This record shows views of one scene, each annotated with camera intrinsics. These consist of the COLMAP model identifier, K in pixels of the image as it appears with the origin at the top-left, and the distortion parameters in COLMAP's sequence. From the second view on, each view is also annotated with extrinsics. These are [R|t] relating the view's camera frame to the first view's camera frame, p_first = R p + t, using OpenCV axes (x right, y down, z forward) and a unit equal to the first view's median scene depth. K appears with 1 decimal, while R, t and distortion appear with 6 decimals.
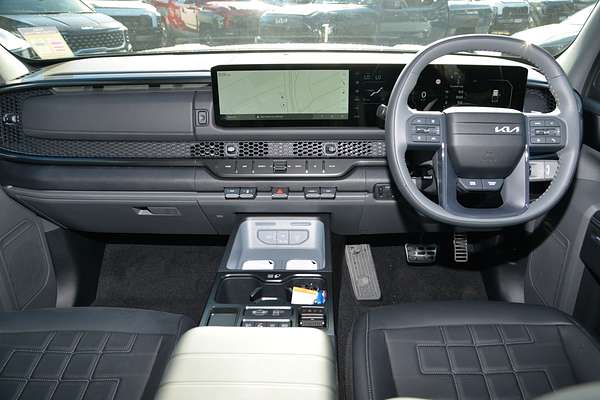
lens RADIAL K [[438.9, 0, 300.0], [0, 438.9, 200.0], [0, 0, 1]] dist [-0.126064, 0.070692]
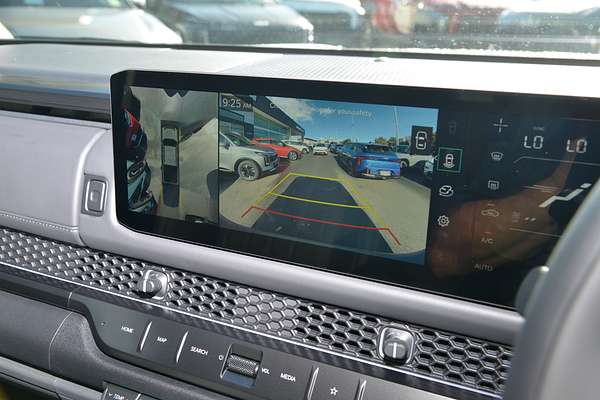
lens RADIAL K [[600.1, 0, 300.0], [0, 600.1, 200.0], [0, 0, 1]] dist [0.003403, 0.012815]
pose [[0.904352, 0.143892, -0.401800, 0.172575], [-0.190260, 0.978650, -0.077755, -0.177662], [0.382033, 0.146764, 0.912420, 0.559566]]
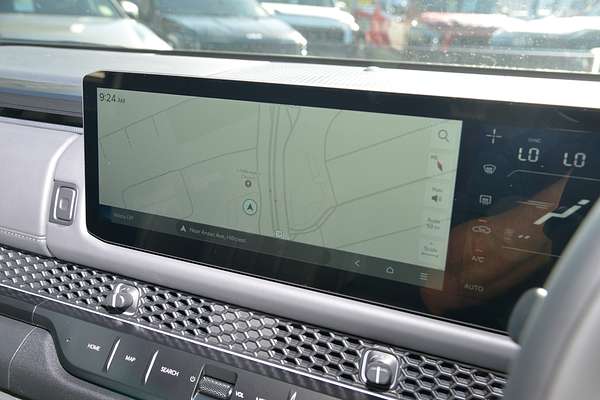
lens RADIAL K [[600.1, 0, 300.0], [0, 600.1, 200.0], [0, 0, 1]] dist [0.003403, 0.012815]
pose [[0.907046, 0.152065, -0.392612, 0.169006], [-0.208295, 0.972460, -0.104573, -0.179742], [0.365898, 0.176632, 0.913740, 0.589027]]
